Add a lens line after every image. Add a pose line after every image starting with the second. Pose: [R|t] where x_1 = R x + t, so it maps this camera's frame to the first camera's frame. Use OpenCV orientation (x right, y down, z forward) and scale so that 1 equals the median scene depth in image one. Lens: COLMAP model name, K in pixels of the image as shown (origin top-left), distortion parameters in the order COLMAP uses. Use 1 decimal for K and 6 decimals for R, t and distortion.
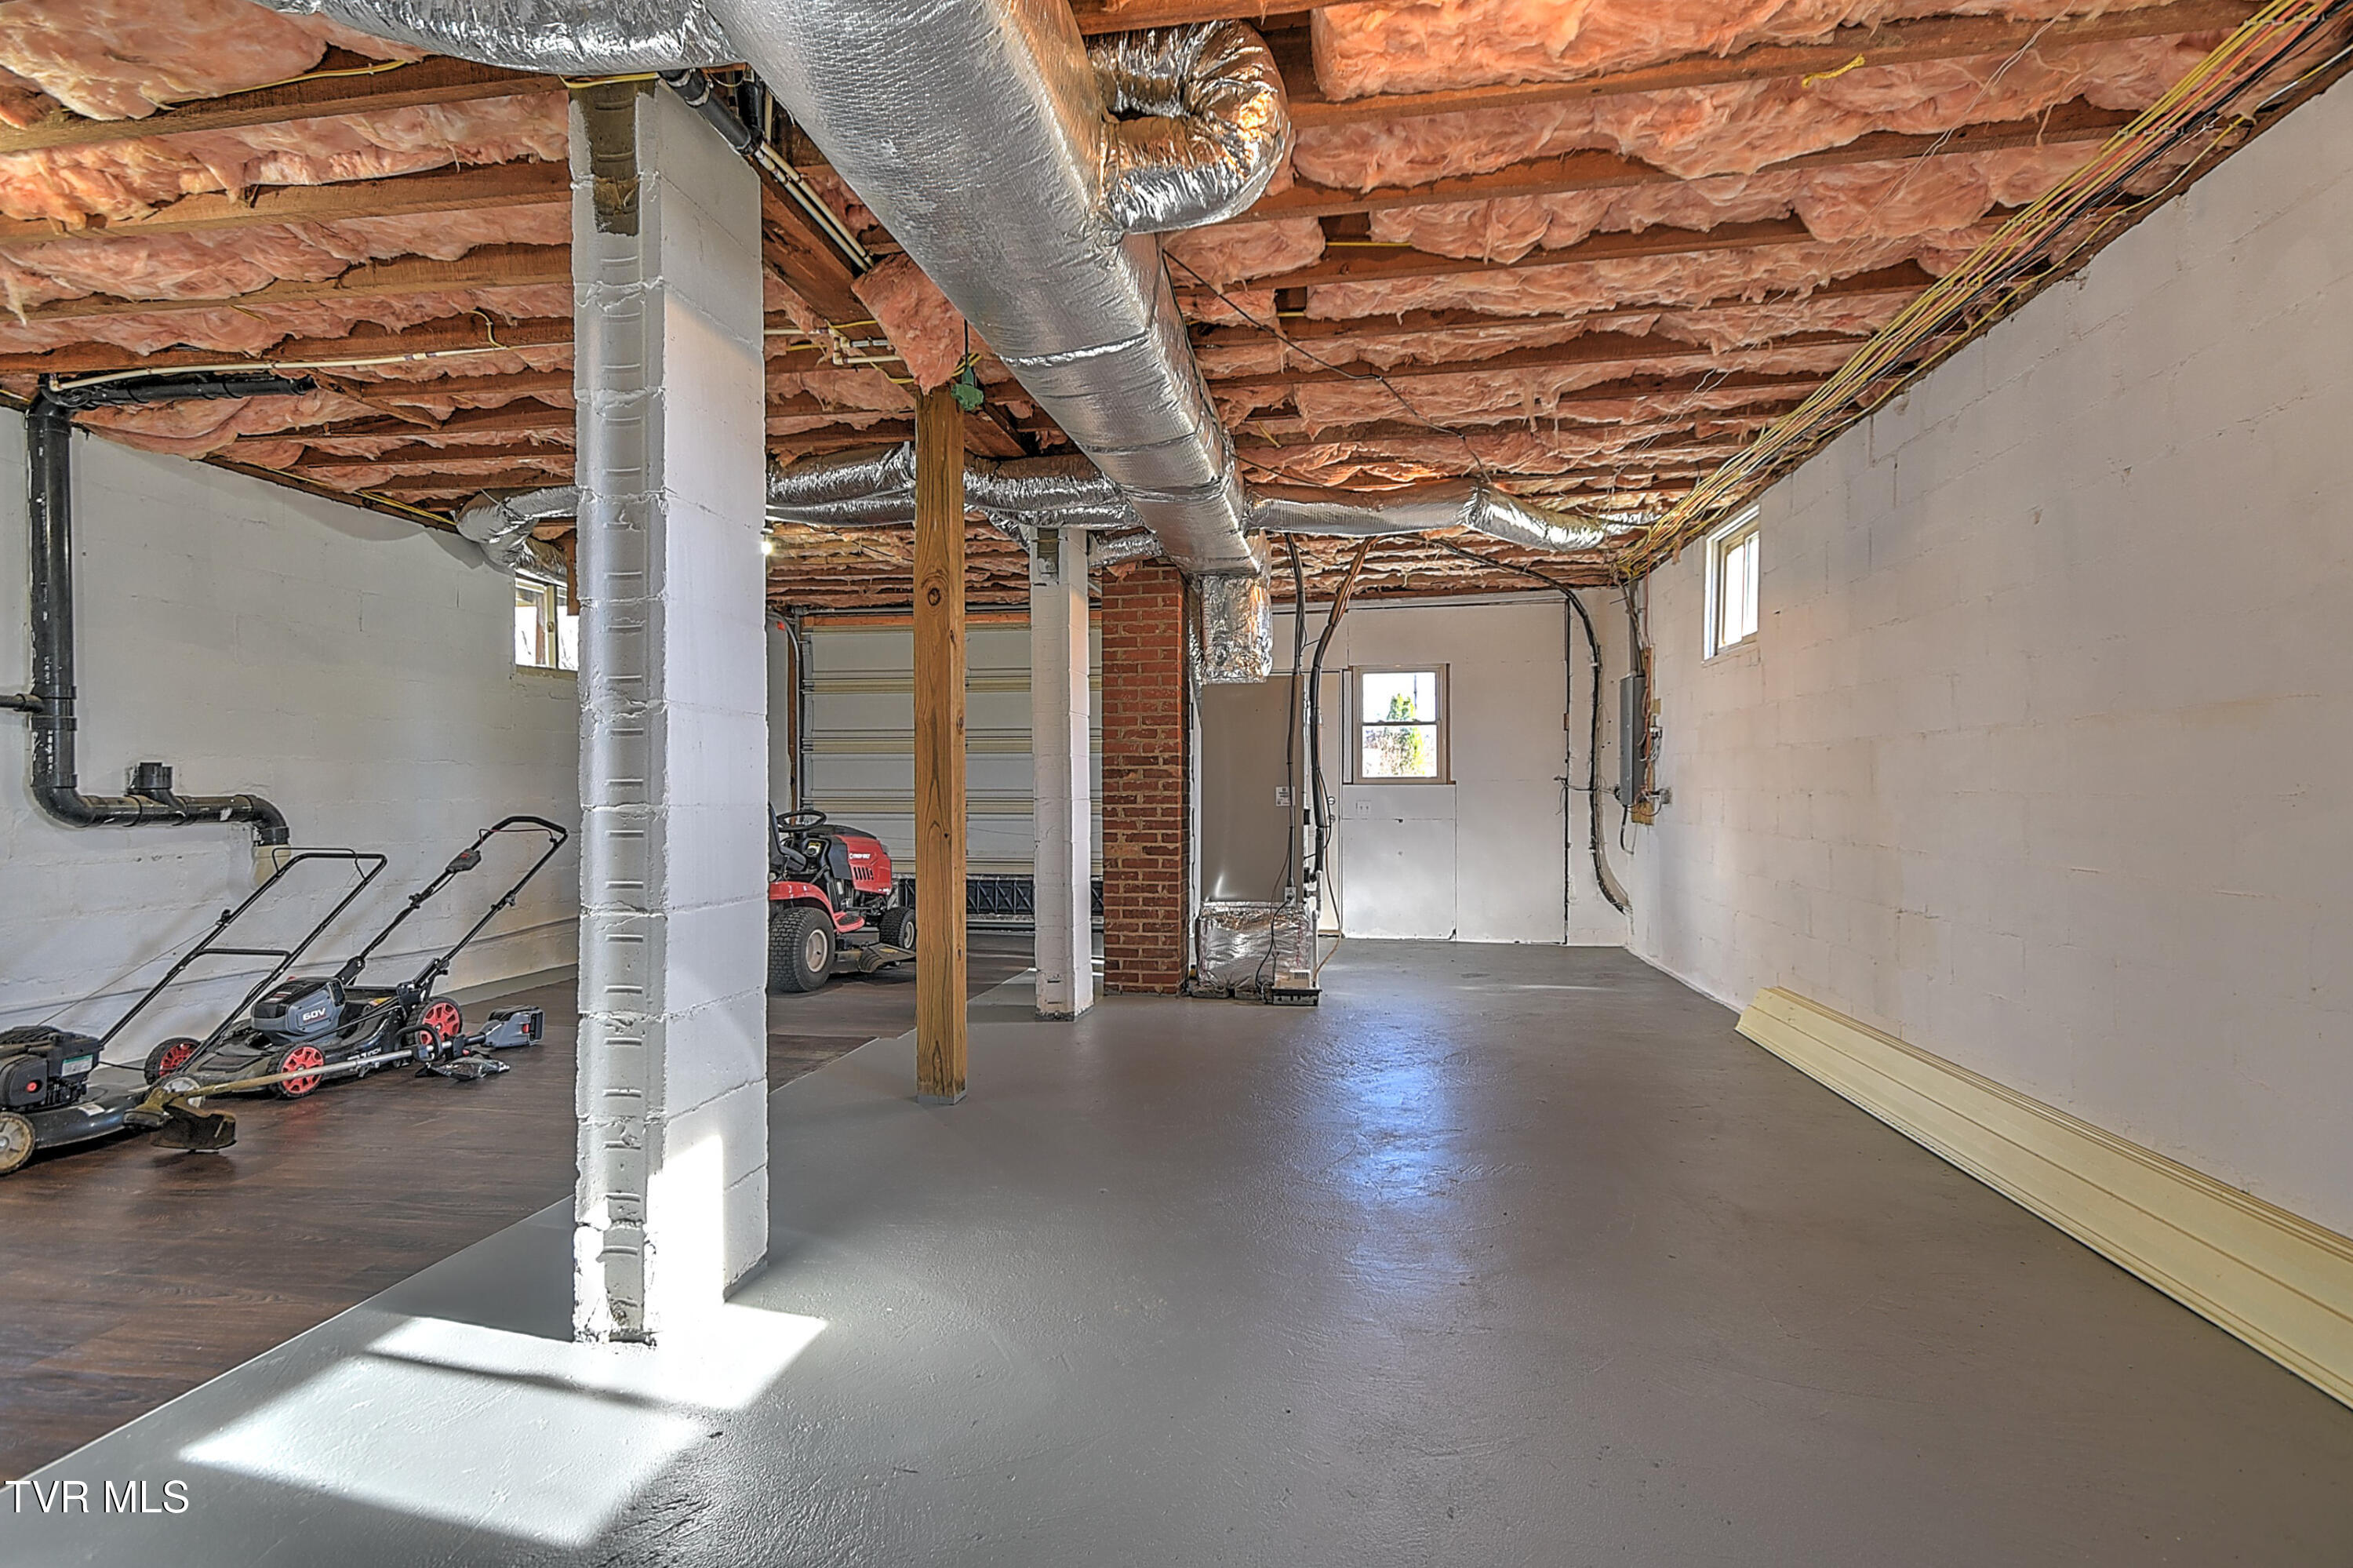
lens RADIAL K [[1183.4, 0, 1169.4], [0, 1183.4, 786.5], [0, 0, 1]] dist [0.030099, -0.000577]
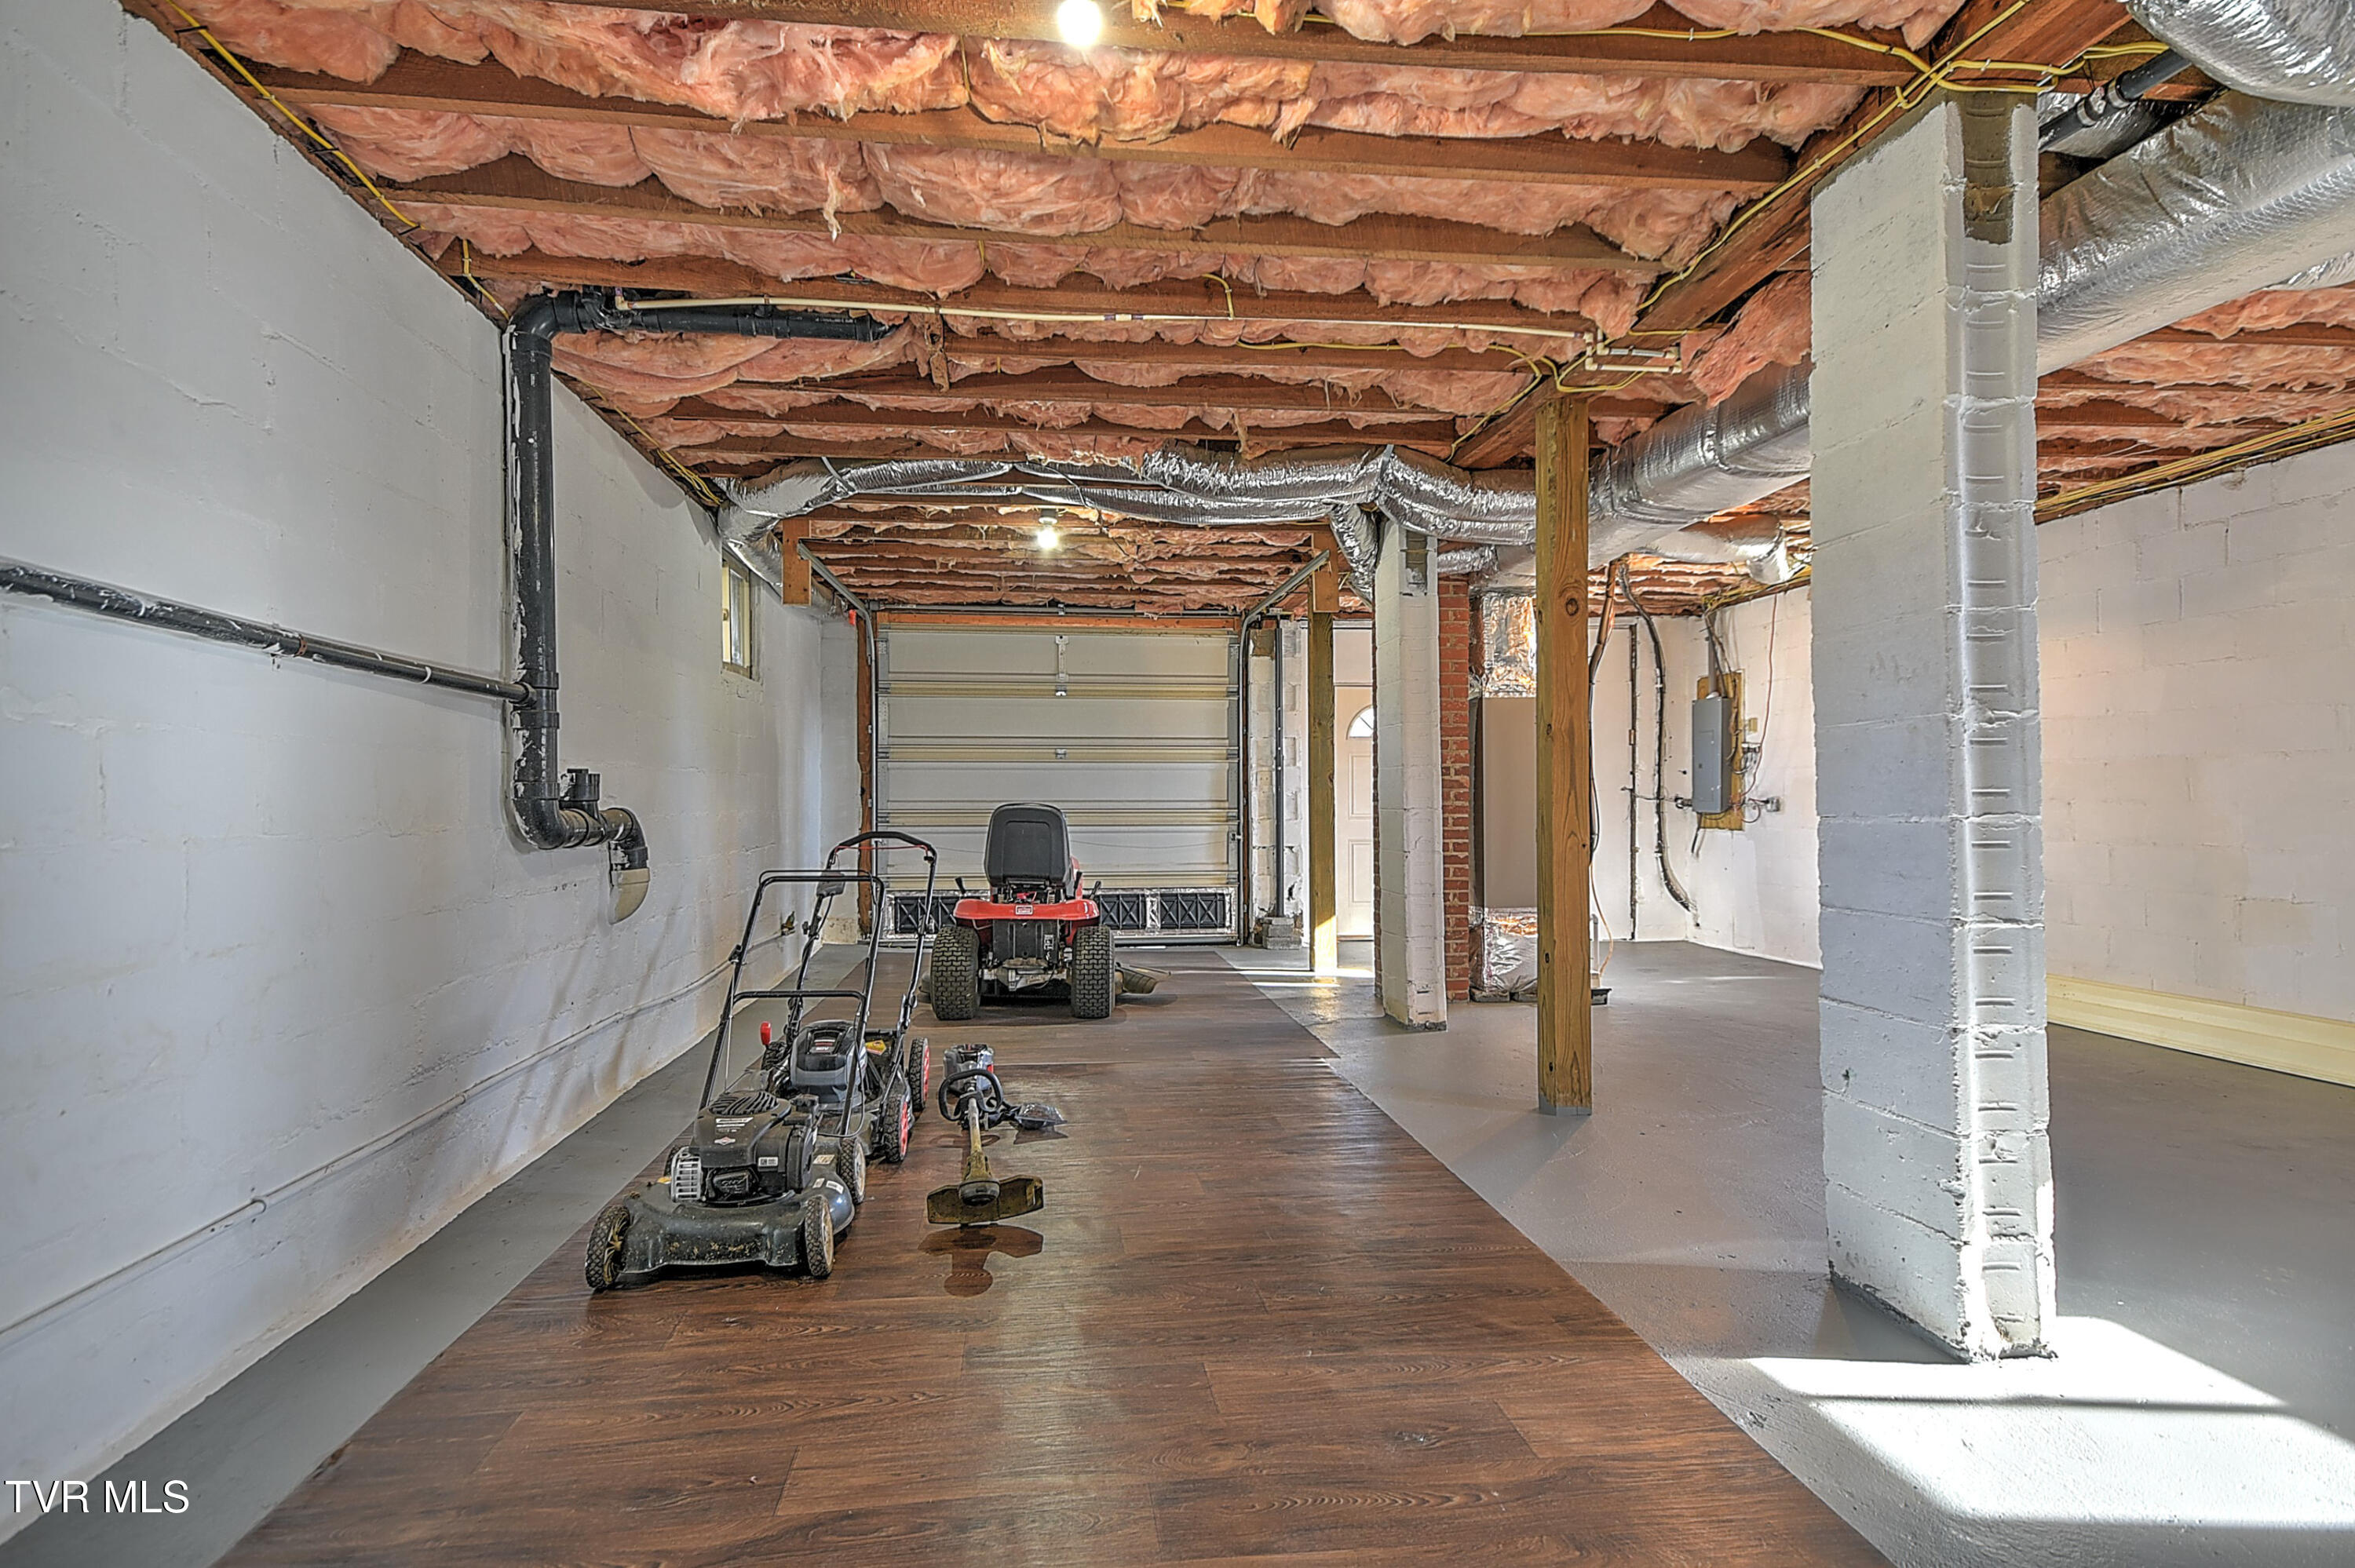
lens RADIAL K [[1184.2, 0, 1174.1], [0, 1184.2, 788.4], [0, 0, 1]] dist [0.030099, -0.000577]
pose [[0.959776, 0.001091, 0.280765, -0.751894], [0.000947, 0.999974, -0.007123, -0.000198], [-0.280766, 0.007102, 0.959750, 0.125629]]
